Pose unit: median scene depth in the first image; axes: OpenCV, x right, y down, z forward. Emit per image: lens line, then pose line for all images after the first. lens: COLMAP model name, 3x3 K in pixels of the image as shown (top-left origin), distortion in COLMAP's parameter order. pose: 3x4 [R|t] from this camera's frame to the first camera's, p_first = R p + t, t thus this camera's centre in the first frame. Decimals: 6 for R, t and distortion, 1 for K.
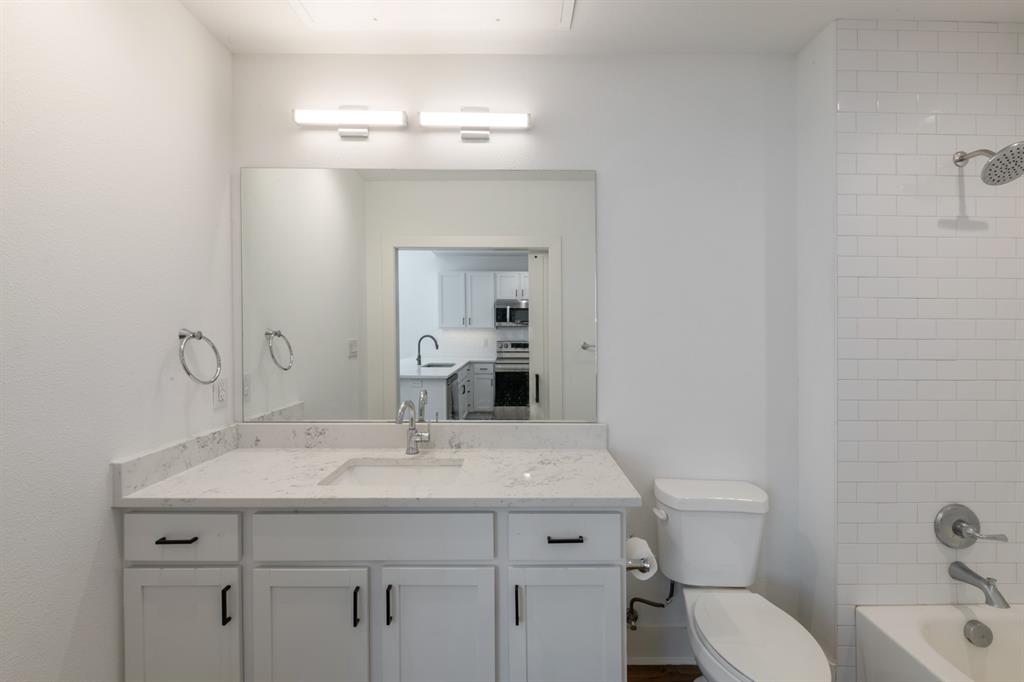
lens RADIAL K [[443.6, 0, 514.5], [0, 443.6, 339.3], [0, 0, 1]] dist [-0.000540, 0.000011]
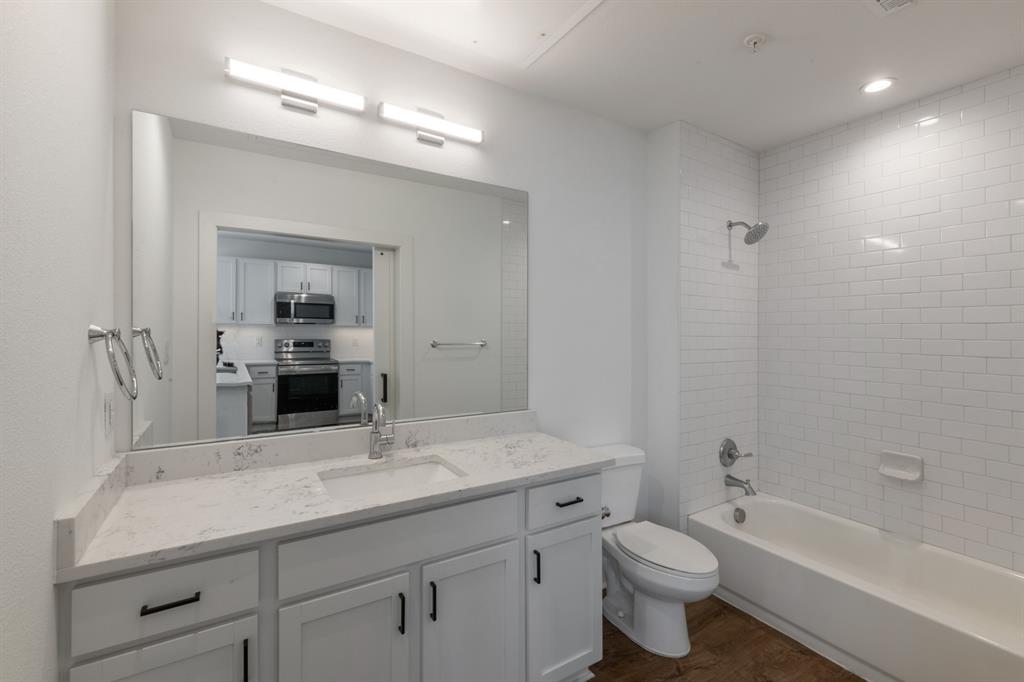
lens RADIAL K [[445.9, 0, 516.4], [0, 445.9, 336.1], [0, 0, 1]] dist [-0.000598, -0.000070]
pose [[0.850211, -0.002265, 0.526438, -0.499445], [0.003692, 0.999992, -0.001661, -0.002215], [-0.526430, 0.003356, 0.850212, 0.025859]]
